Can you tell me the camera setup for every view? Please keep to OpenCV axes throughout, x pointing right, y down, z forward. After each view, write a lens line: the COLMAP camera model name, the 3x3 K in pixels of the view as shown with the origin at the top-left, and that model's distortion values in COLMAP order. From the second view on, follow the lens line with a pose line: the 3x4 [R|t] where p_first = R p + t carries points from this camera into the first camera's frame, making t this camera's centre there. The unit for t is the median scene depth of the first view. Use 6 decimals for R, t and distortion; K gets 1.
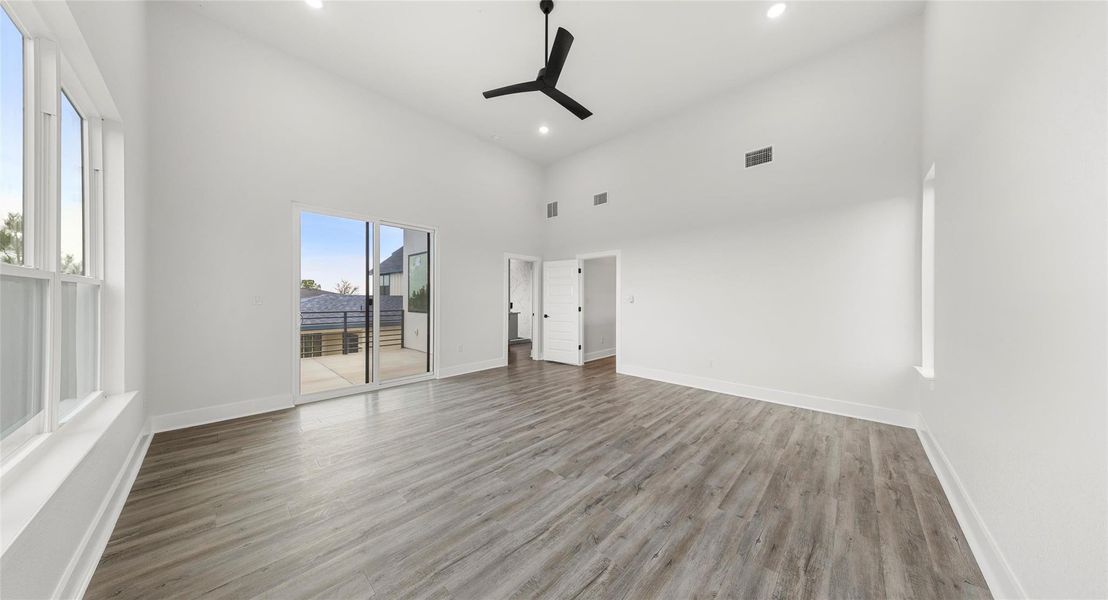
lens RADIAL K [[318.5, 0, 558.5], [0, 318.5, 297.8], [0, 0, 1]] dist [0.007571, -0.000381]
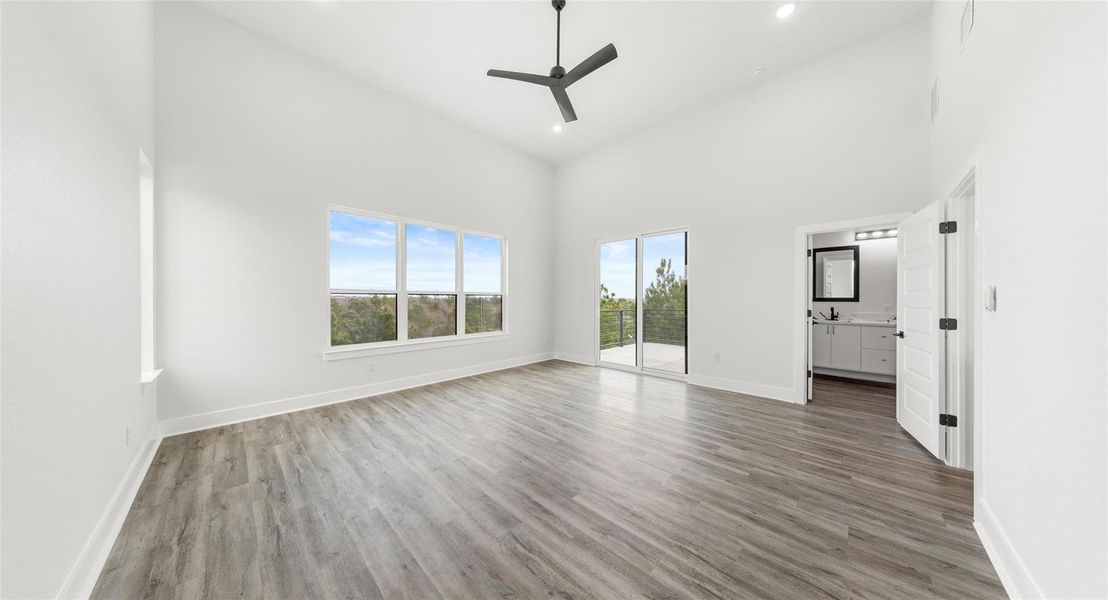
lens RADIAL K [[318.5, 0, 551.9], [0, 318.5, 301.3], [0, 0, 1]] dist [0.007571, -0.000381]
pose [[-0.028866, 0.007485, -0.999555, 1.007591], [0.004187, 0.999964, 0.007367, 0.004978], [0.999575, -0.003973, -0.028897, 1.075969]]
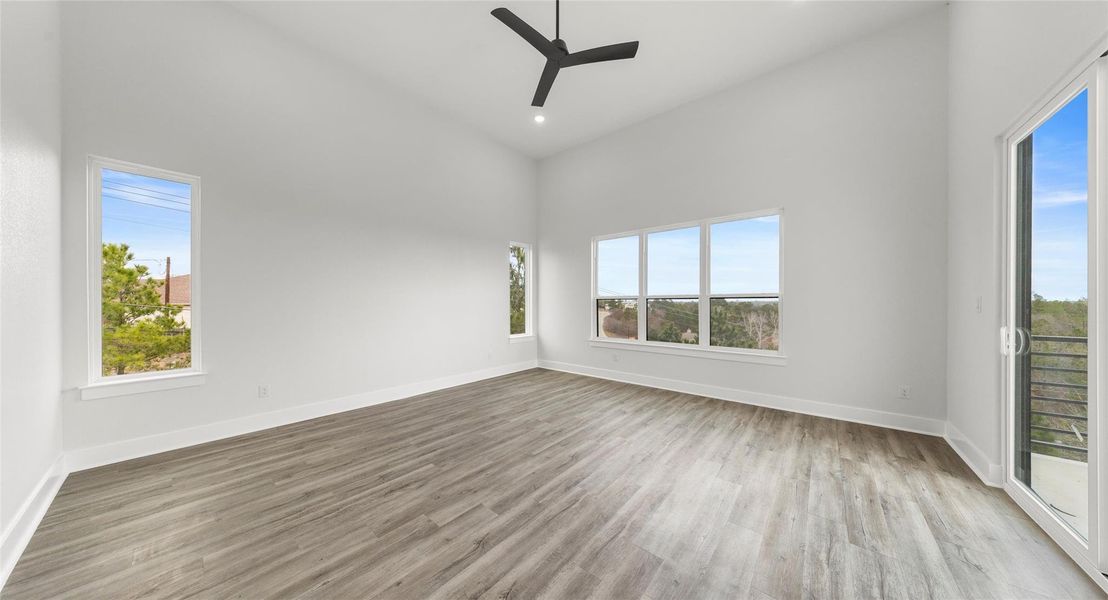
lens RADIAL K [[318.5, 0, 557.1], [0, 318.5, 303.8], [0, 0, 1]] dist [0.007571, -0.000381]
pose [[-0.998555, -0.002868, -0.053669, 0.006745], [-0.003083, 0.999988, 0.003930, 0.003759], [0.053657, 0.004089, -0.998551, 1.991103]]
